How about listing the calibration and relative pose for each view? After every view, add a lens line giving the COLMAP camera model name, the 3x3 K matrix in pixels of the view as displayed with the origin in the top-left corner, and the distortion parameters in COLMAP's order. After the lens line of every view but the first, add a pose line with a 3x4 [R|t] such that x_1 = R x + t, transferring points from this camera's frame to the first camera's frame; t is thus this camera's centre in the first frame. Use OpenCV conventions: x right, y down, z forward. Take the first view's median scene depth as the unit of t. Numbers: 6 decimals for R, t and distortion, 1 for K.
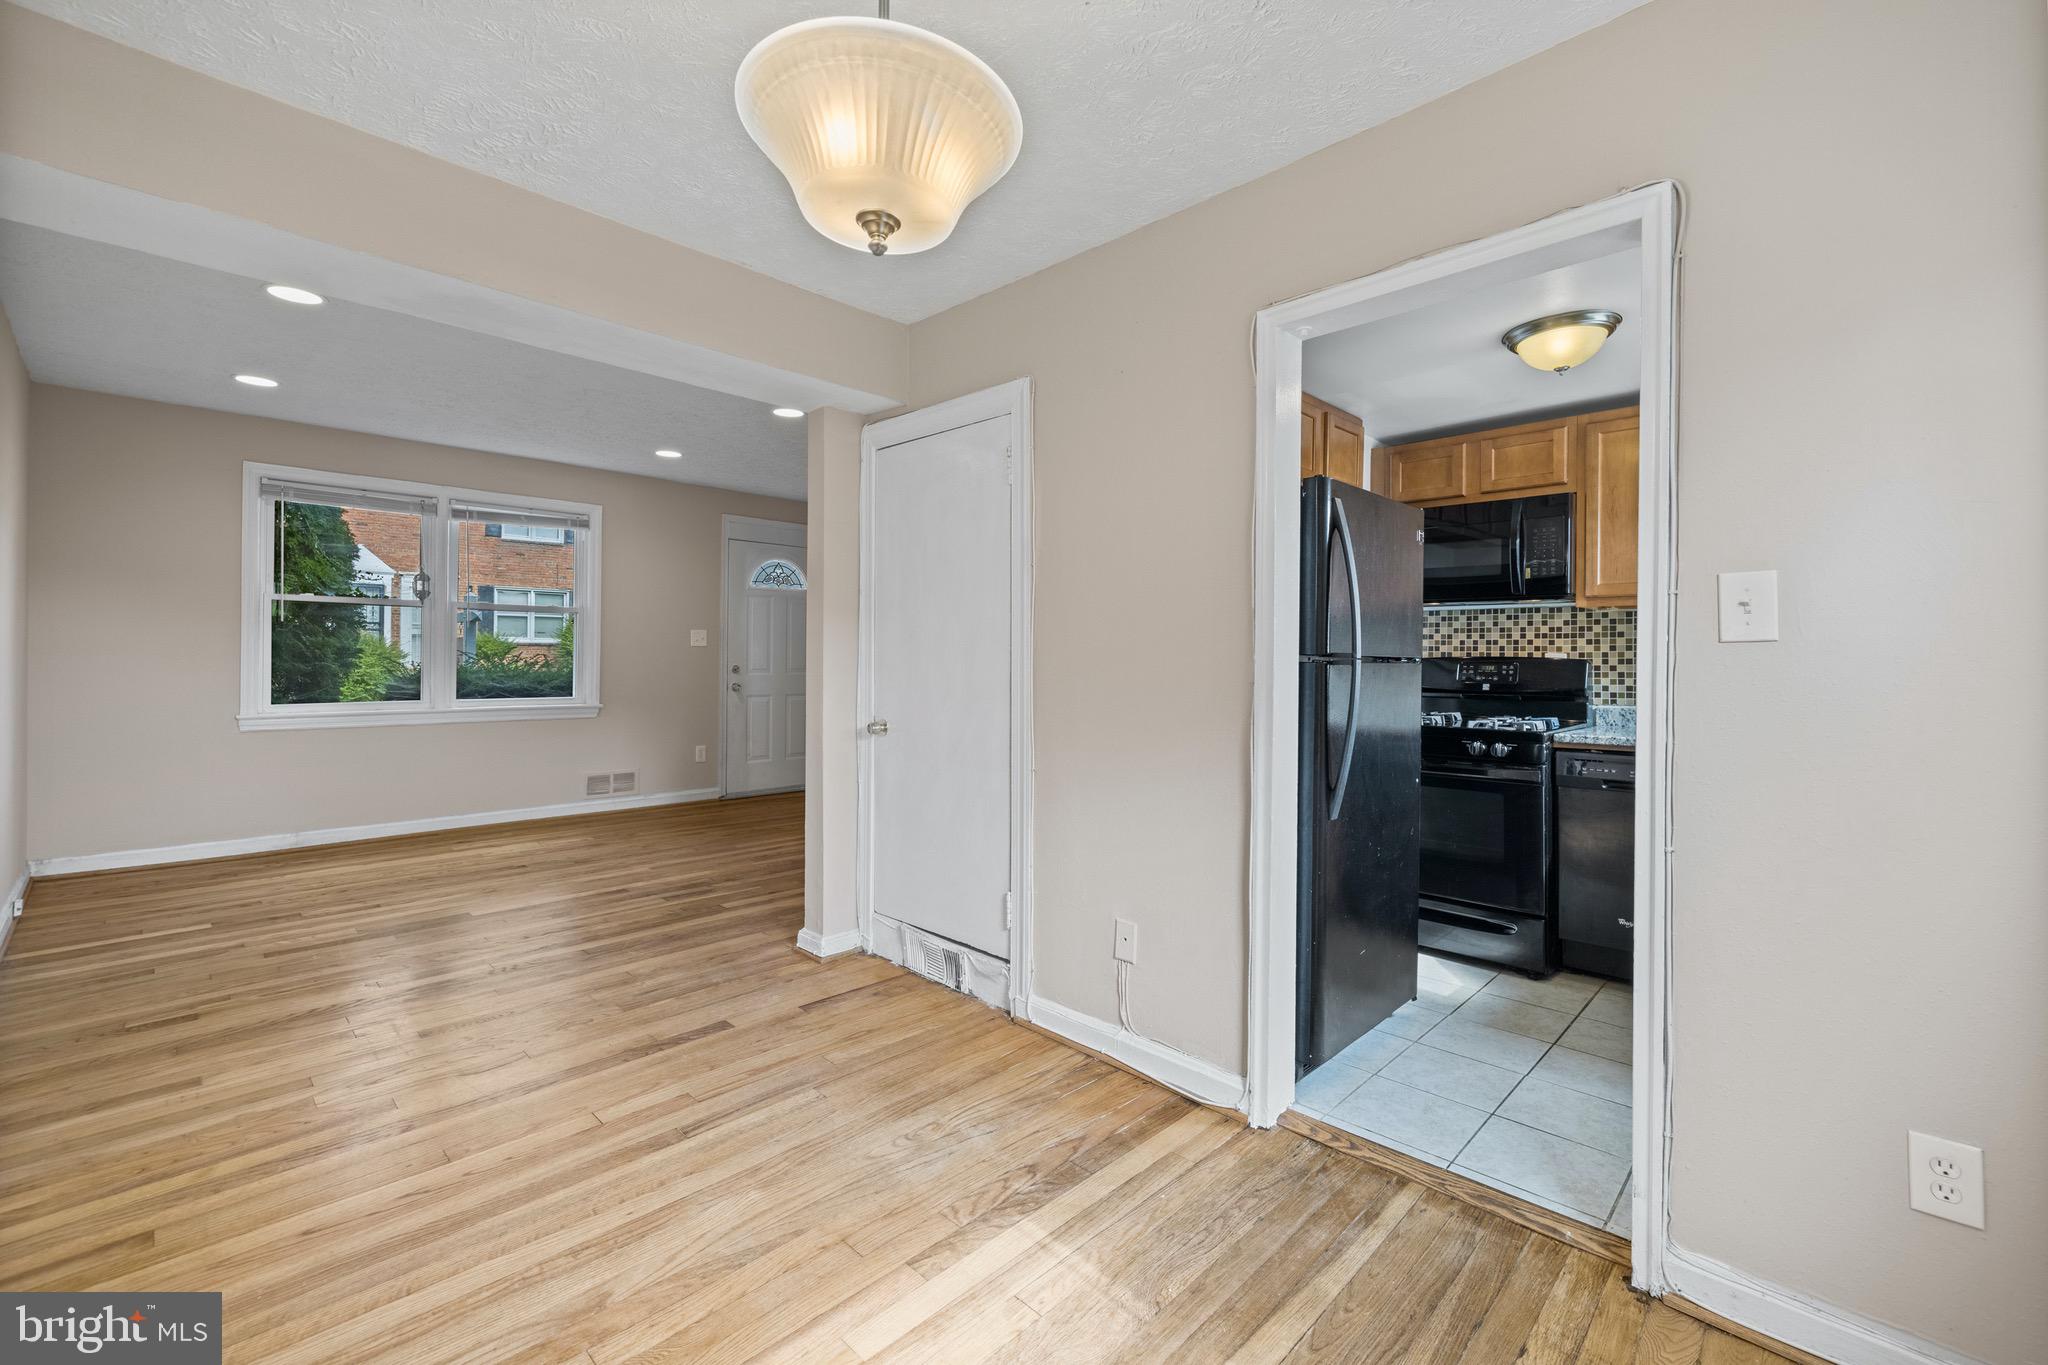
lens RADIAL K [[863.4, 0, 1015.0], [0, 863.4, 655.5], [0, 0, 1]] dist [-0.001037, -0.000551]
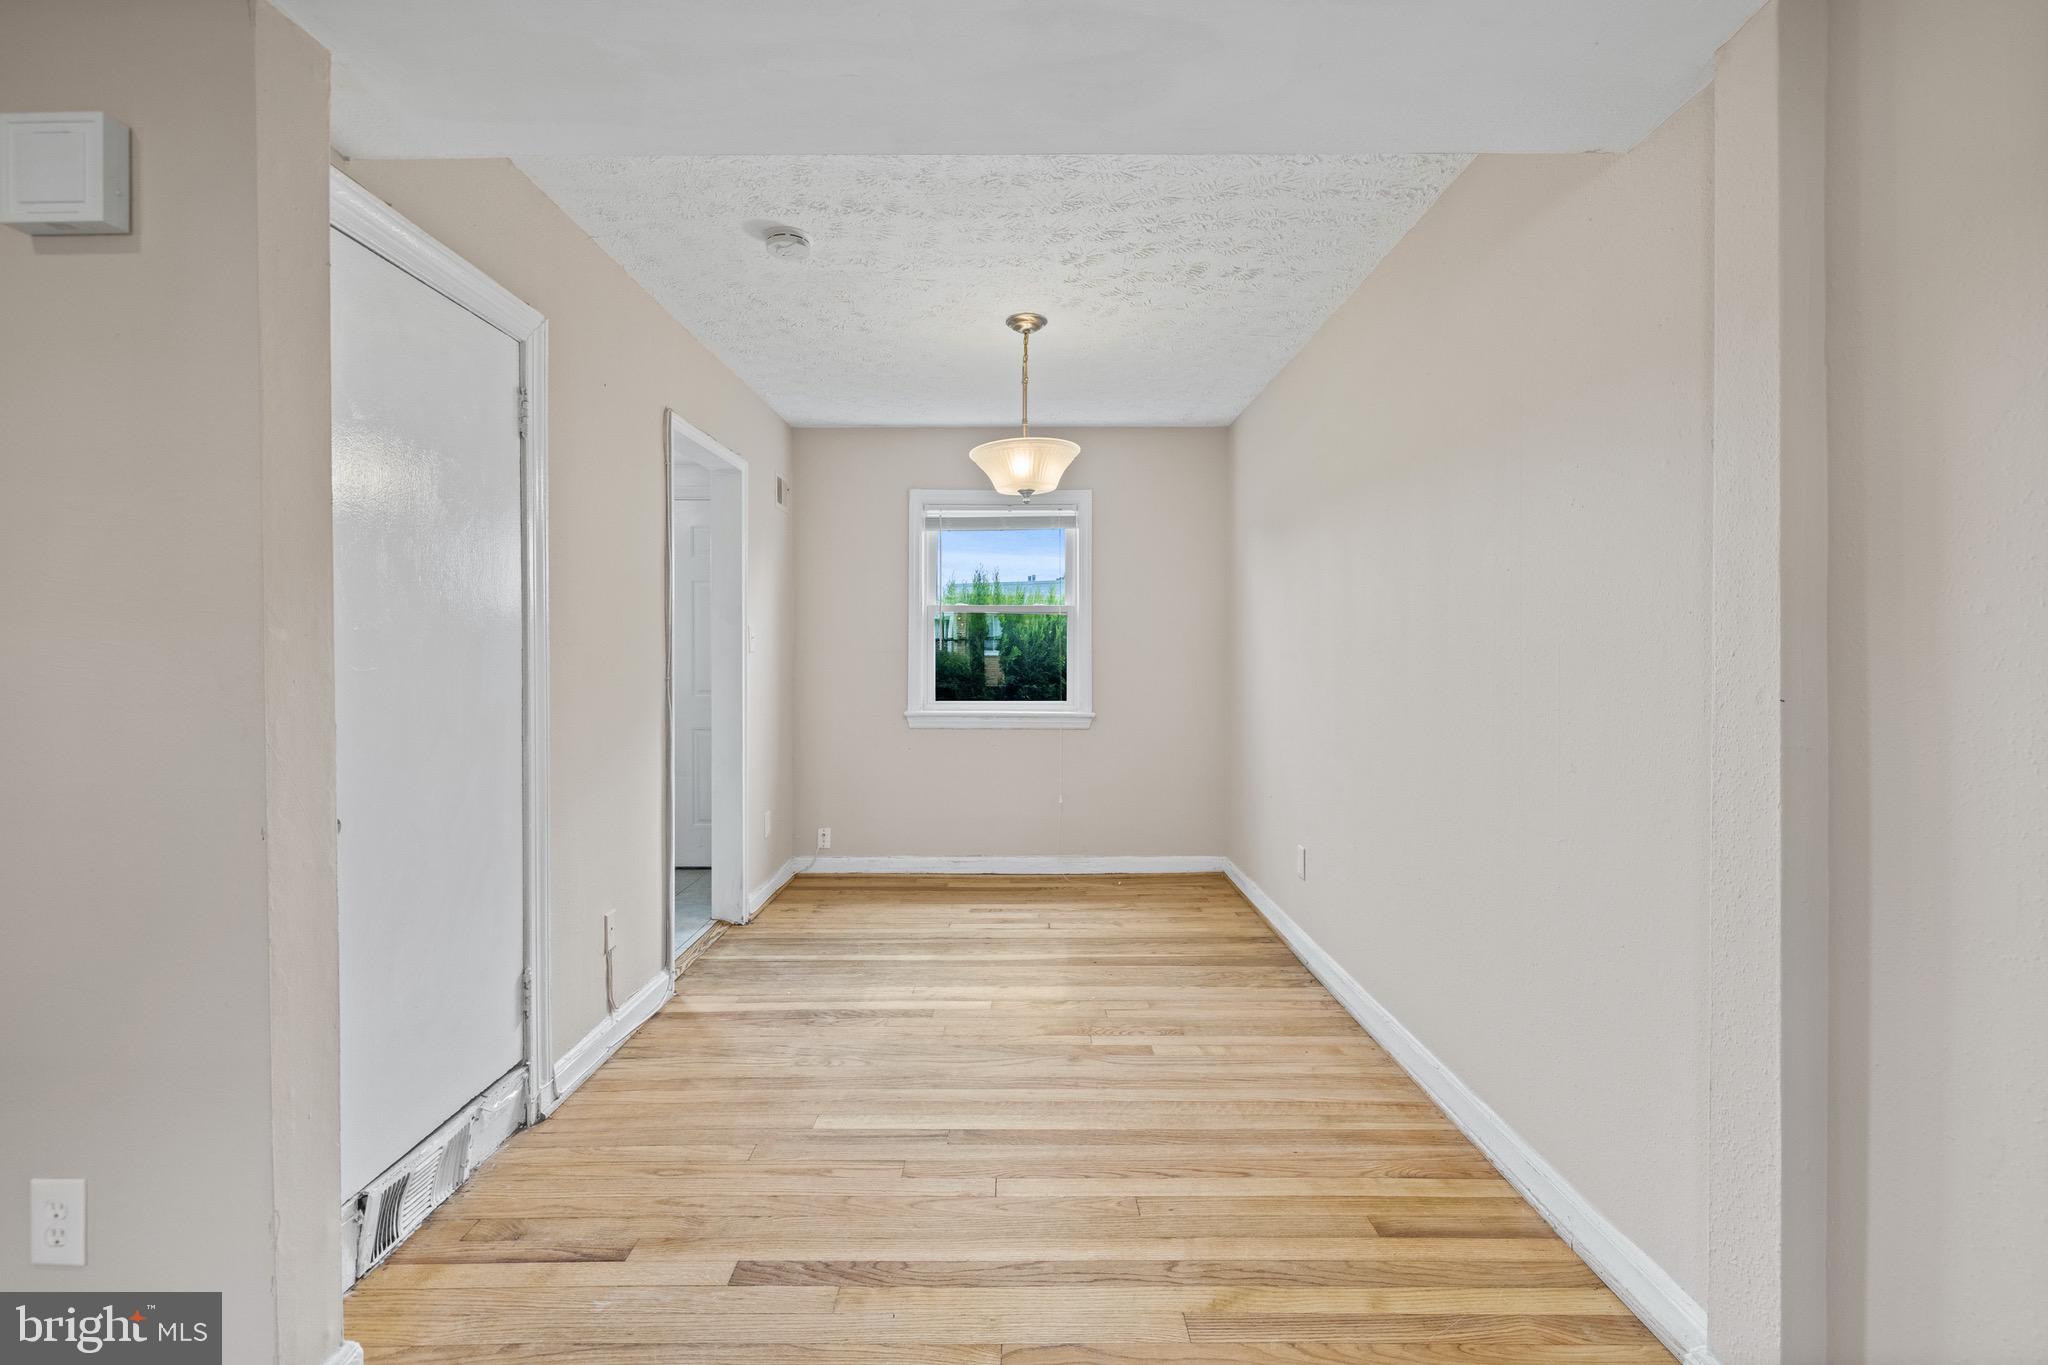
lens RADIAL K [[876.2, 0, 1018.6], [0, 876.2, 667.8], [0, 0, 1]] dist [-0.000811, -0.000158]
pose [[-0.703561, -0.018473, 0.710395, -0.682349], [-0.008665, 0.999811, 0.017417, -0.010221], [-0.710582, 0.006098, -0.703588, 0.973169]]
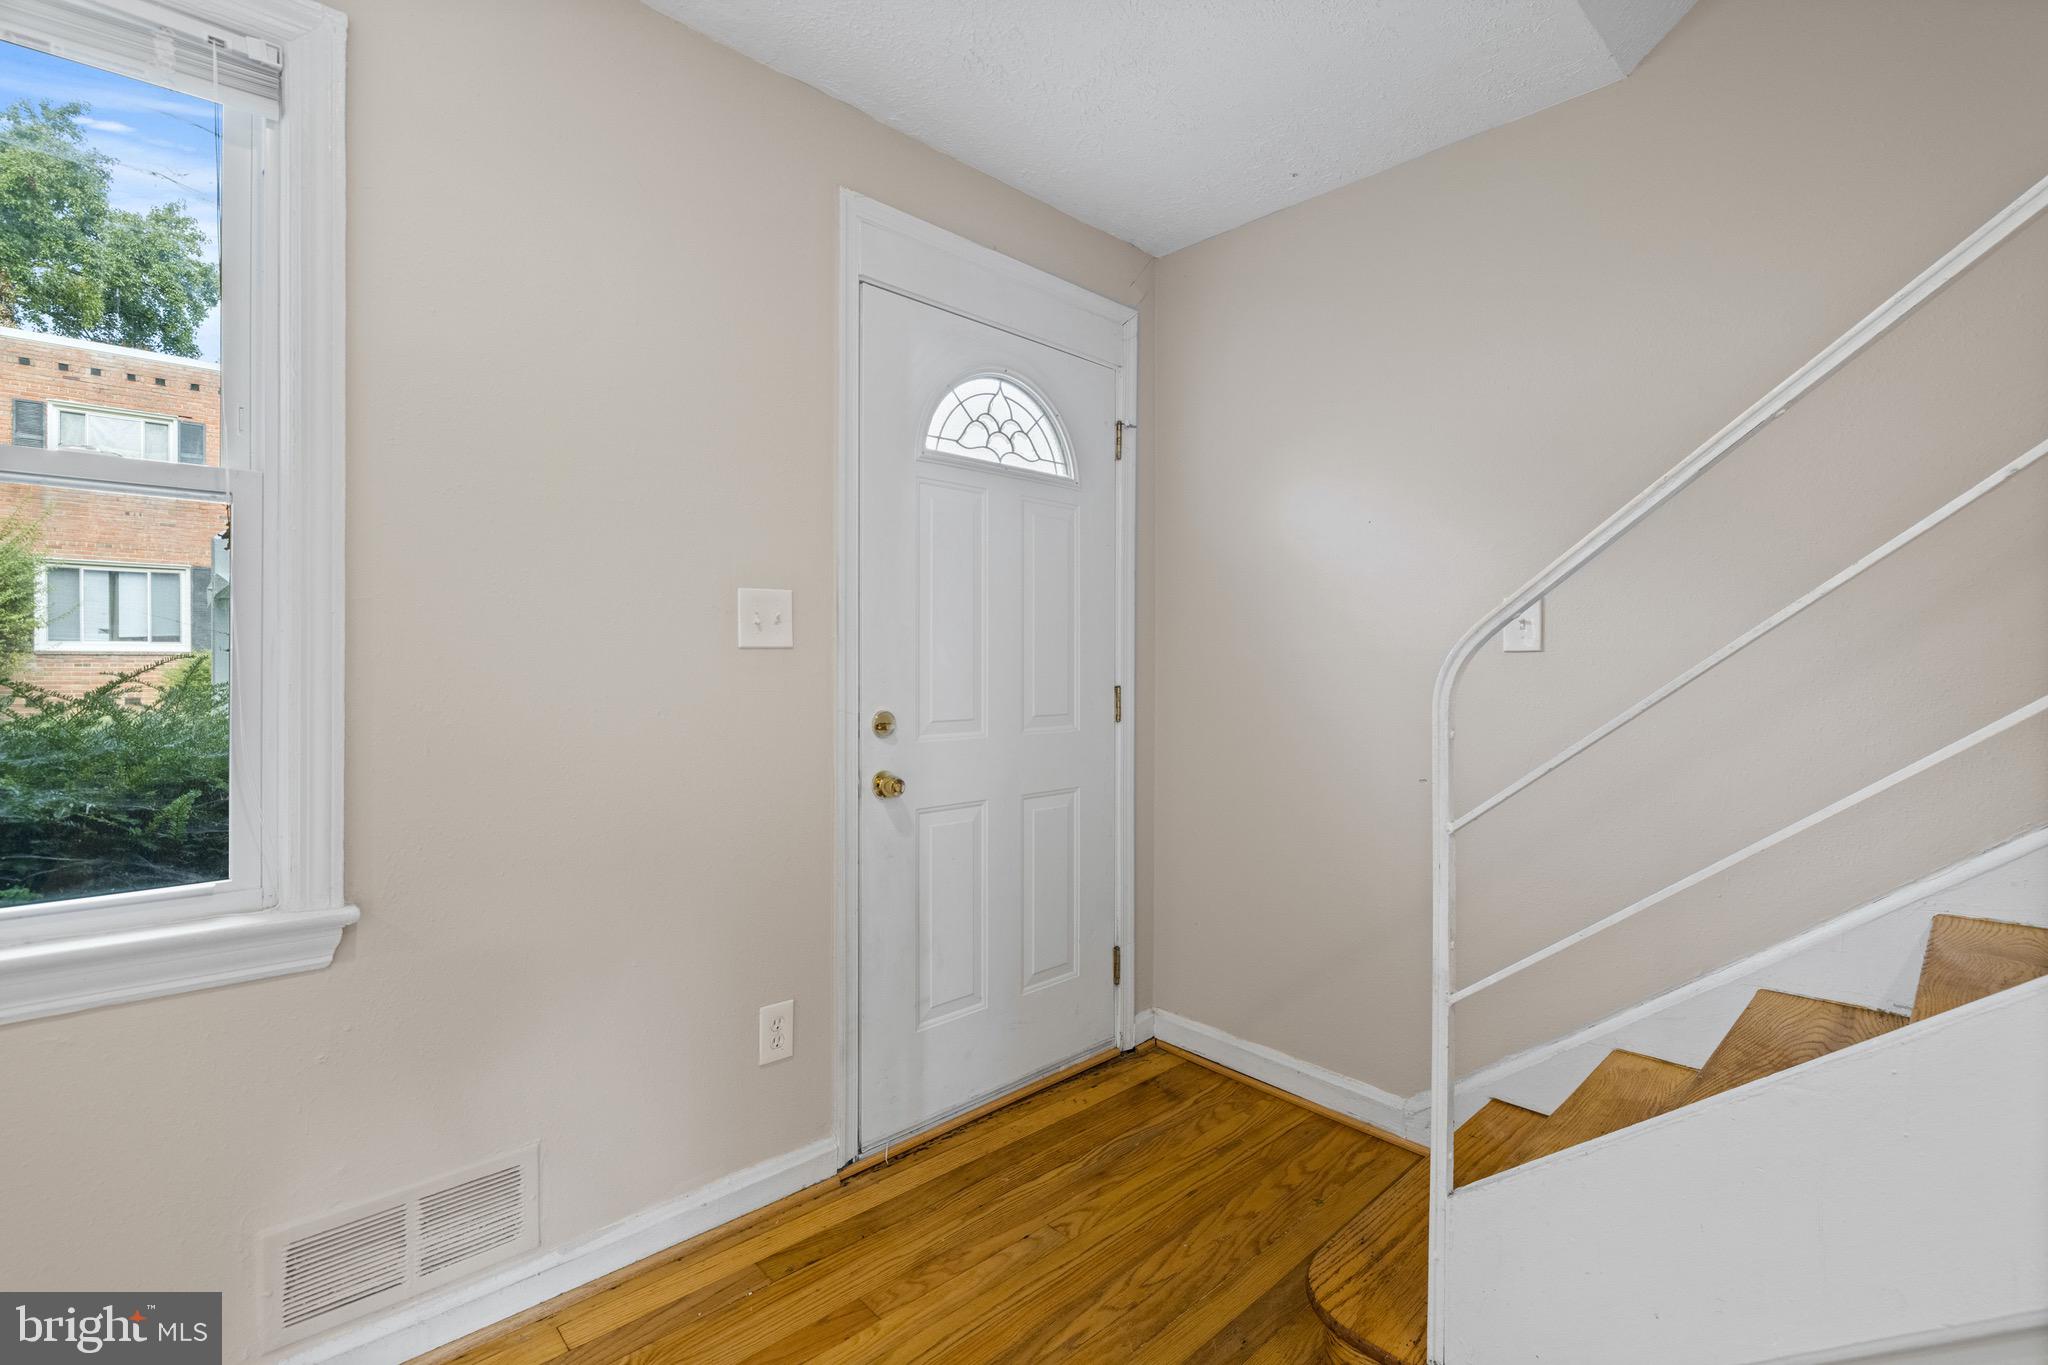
lens RADIAL K [[906.7, 0, 1019.0], [0, 906.7, 670.9], [0, 0, 1]] dist [-0.007838, 0.000365]
pose [[0.999191, -0.006570, -0.039665, -0.502477], [0.006881, 0.999947, 0.007695, -0.008760], [0.039613, -0.007961, 0.999183, 1.308600]]
